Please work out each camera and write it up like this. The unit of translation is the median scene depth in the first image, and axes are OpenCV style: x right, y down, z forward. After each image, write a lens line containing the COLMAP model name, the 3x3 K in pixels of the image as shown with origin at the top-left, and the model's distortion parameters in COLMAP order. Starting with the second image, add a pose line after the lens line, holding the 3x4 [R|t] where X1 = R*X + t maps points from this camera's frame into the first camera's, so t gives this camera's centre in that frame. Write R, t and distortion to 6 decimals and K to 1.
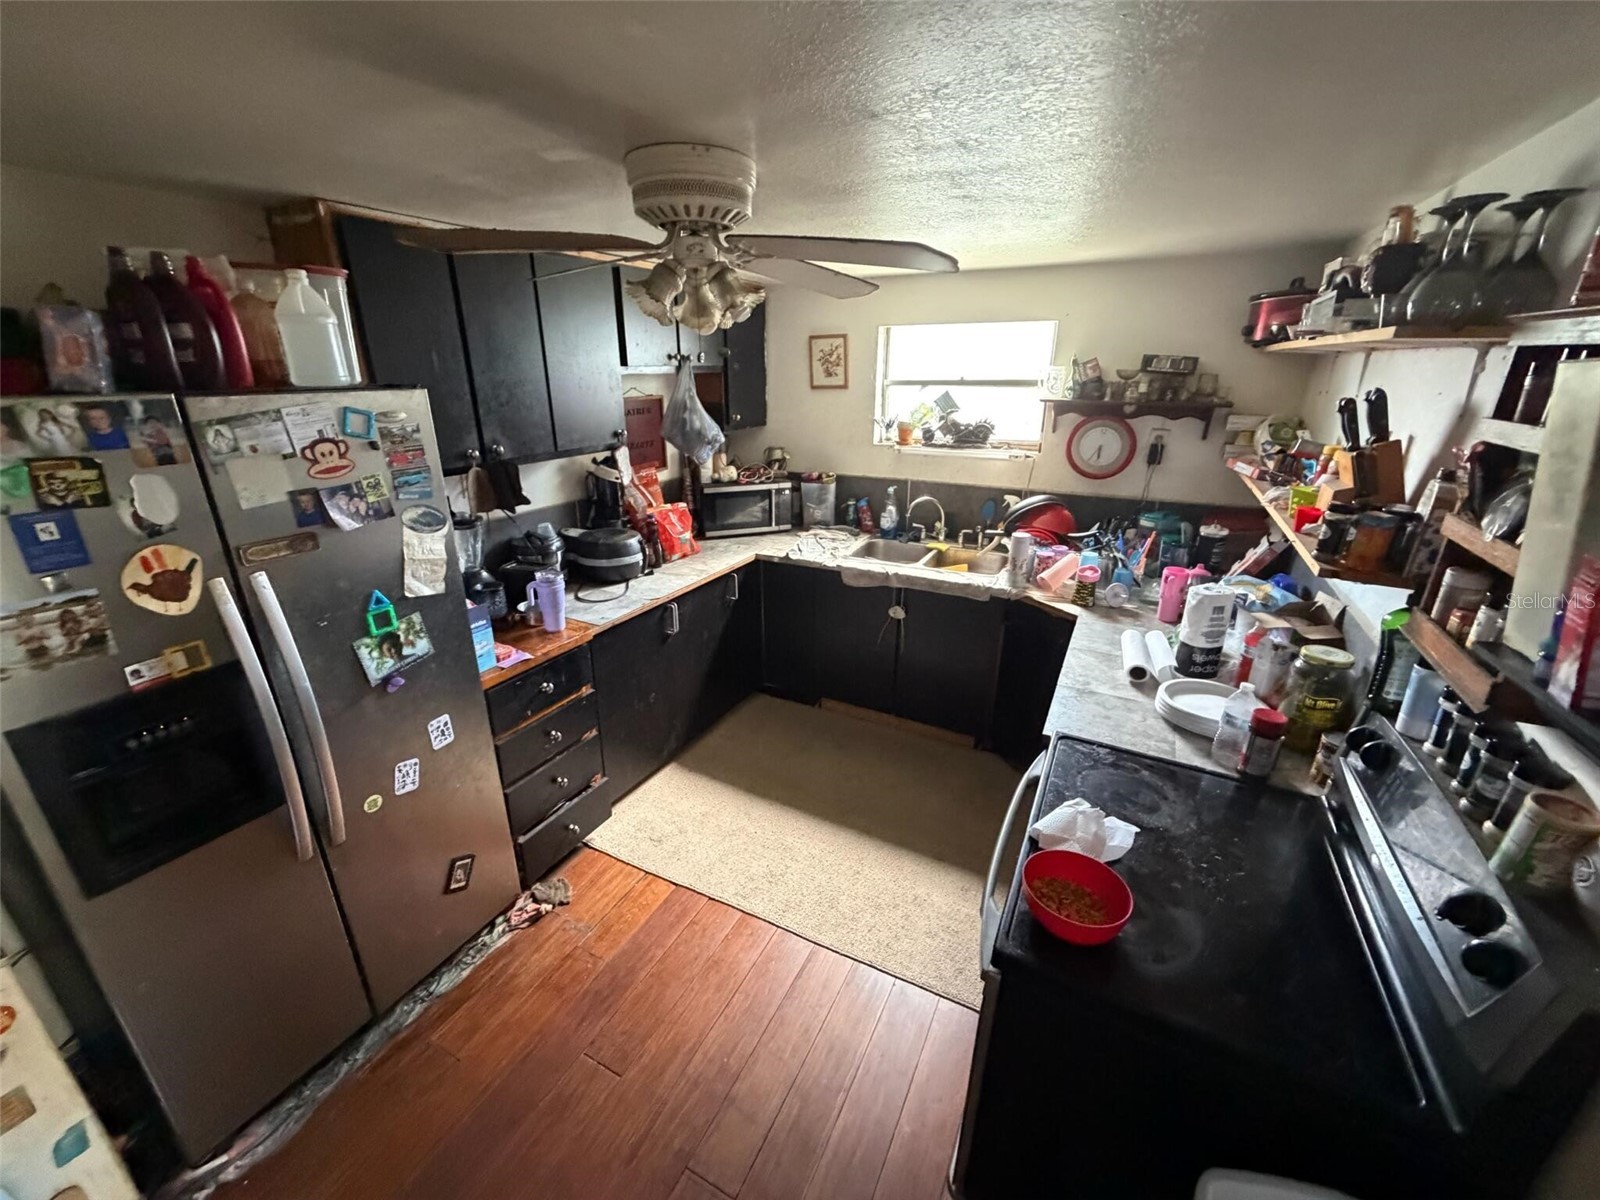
lens RADIAL K [[640.2, 0, 799.8], [0, 640.2, 600.7], [0, 0, 1]] dist [0.001609, -0.000097]
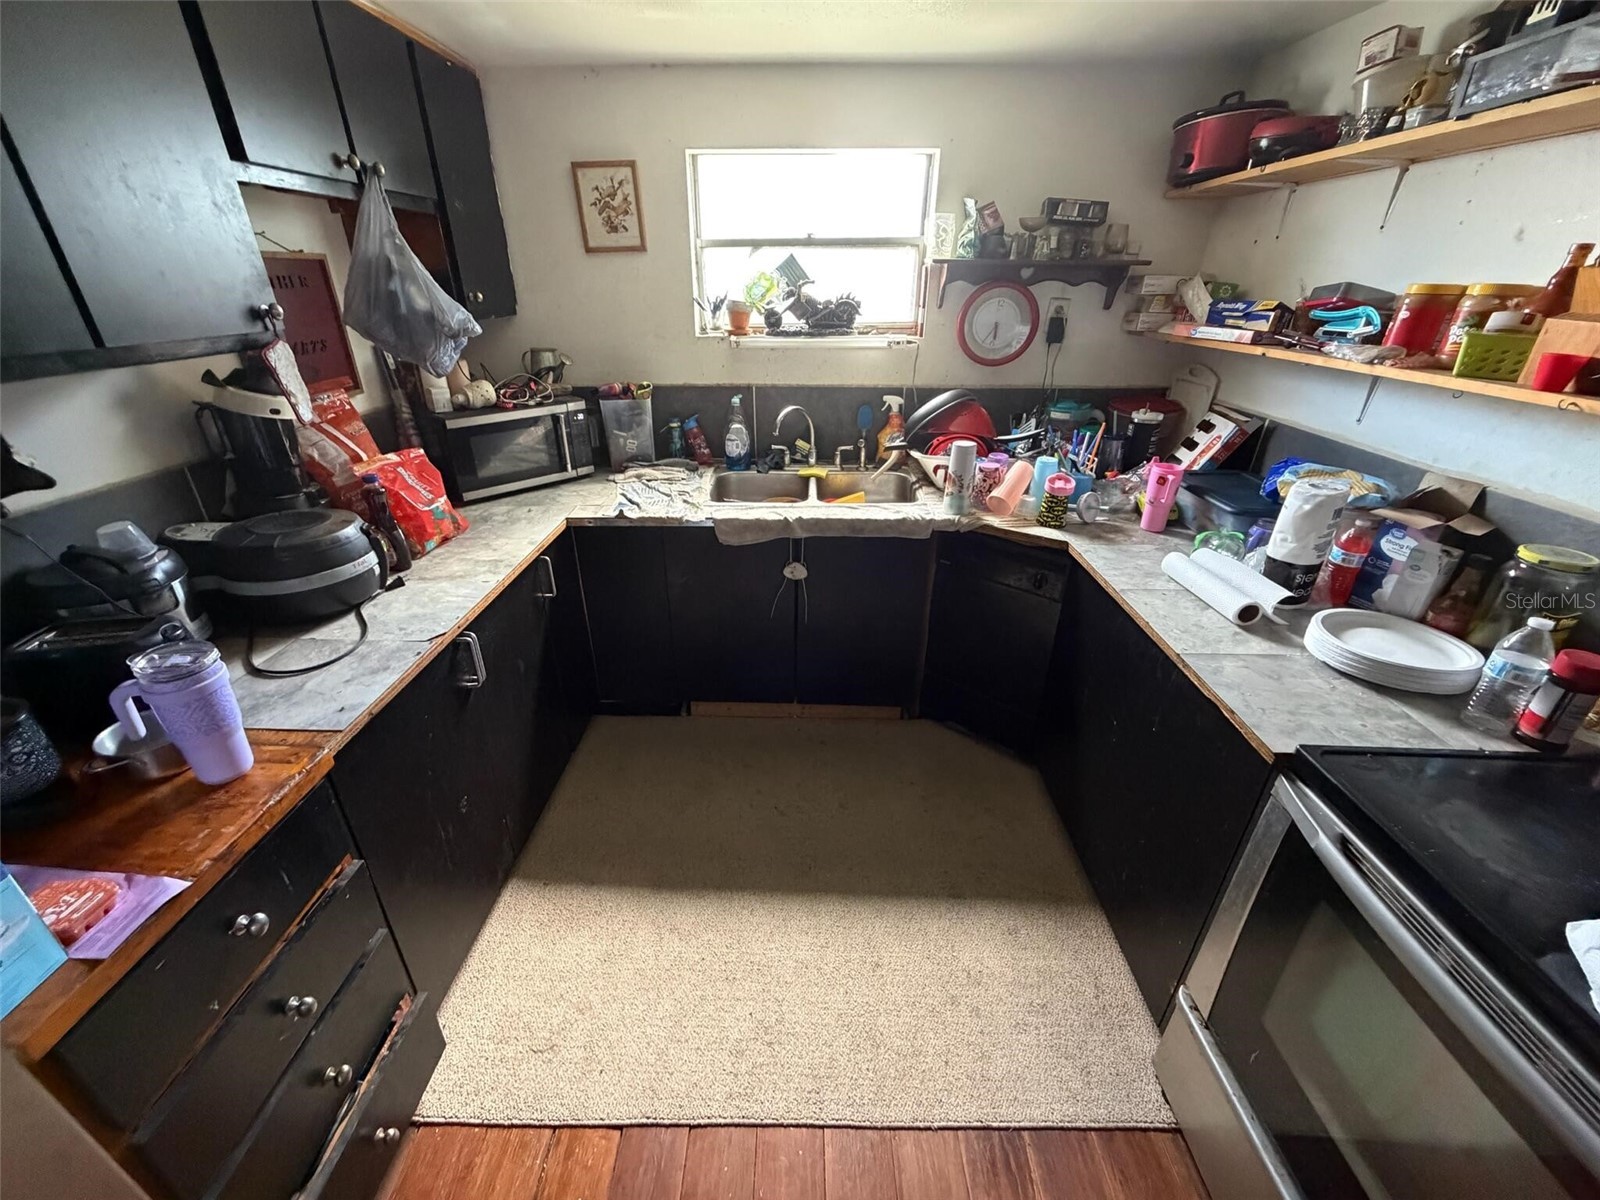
lens RADIAL K [[640.2, 0, 796.4], [0, 640.2, 600.2], [0, 0, 1]] dist [0.001609, -0.000097]
pose [[0.895873, -0.197247, 0.398126, -0.146931], [0.151052, 0.977895, 0.144587, -0.056270], [-0.417845, -0.069394, 0.905864, 0.358425]]
